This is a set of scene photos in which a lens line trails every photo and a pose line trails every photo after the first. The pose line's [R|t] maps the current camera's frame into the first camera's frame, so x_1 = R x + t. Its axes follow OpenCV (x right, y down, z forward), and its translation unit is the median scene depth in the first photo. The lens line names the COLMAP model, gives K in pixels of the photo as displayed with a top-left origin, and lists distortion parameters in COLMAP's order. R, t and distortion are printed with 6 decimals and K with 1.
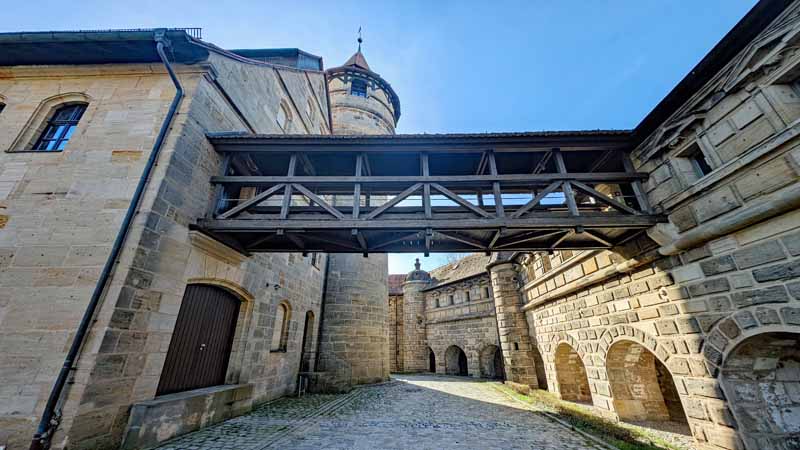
lens RADIAL K [[281.3, 0, 400.0], [0, 281.3, 225.0], [0, 0, 1]] dist [0.010235, -0.003857]
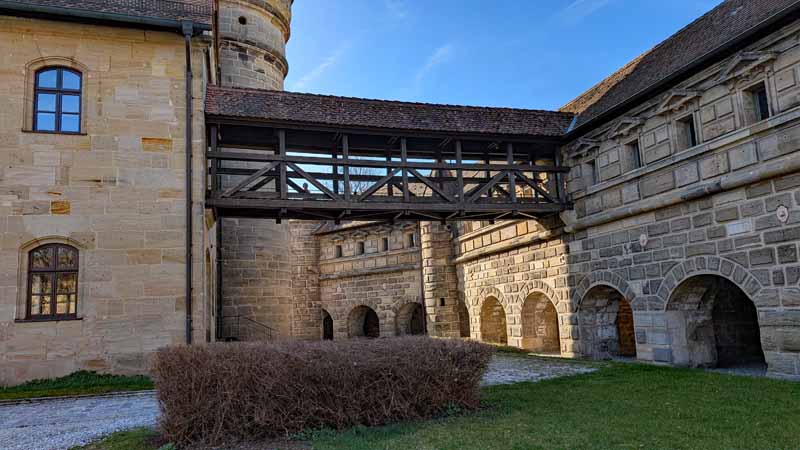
lens RADIAL K [[569.5, 0, 400.0], [0, 569.5, 225.0], [0, 0, 1]] dist [0.076483, -0.000410]
pose [[0.941239, 0.011397, 0.337549, -0.531814], [-0.094939, 0.968061, 0.232045, -0.345250], [-0.324124, -0.250456, 0.912259, -0.880652]]
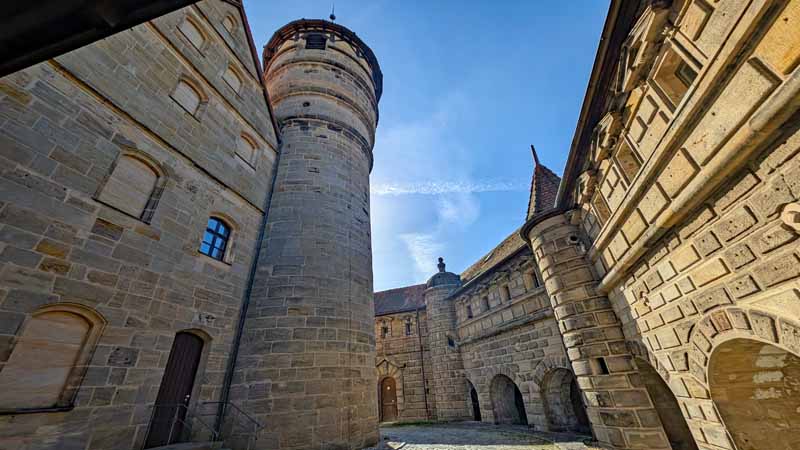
lens RADIAL K [[284.9, 0, 398.8], [0, 284.9, 227.4], [0, 0, 1]] dist [0.010506, -0.006353]
pose [[0.968388, -0.166373, -0.185860, 0.330692], [0.148239, 0.983077, -0.107631, 0.316563], [0.200622, 0.076677, 0.976663, 0.694865]]
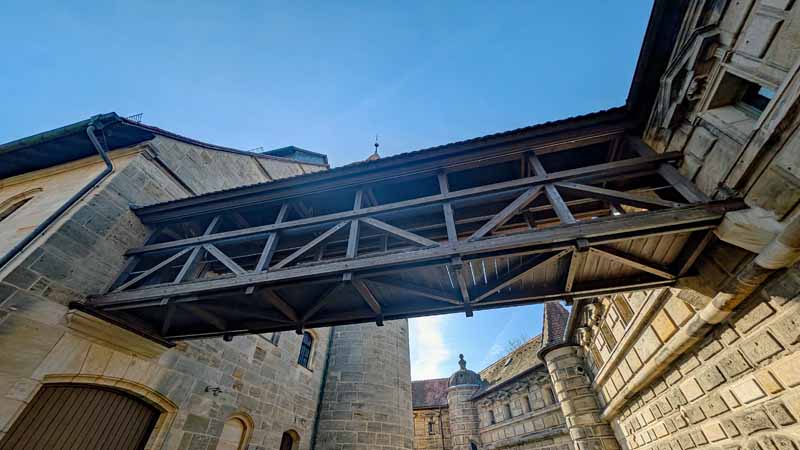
lens RADIAL K [[284.9, 0, 400.0], [0, 284.9, 225.0], [0, 0, 1]] dist [-0.001338, -0.000129]
pose [[0.973779, -0.151926, -0.169334, 0.257130], [0.086030, 0.934974, -0.344125, 0.107307], [0.210604, 0.320534, 0.923528, 0.242862]]
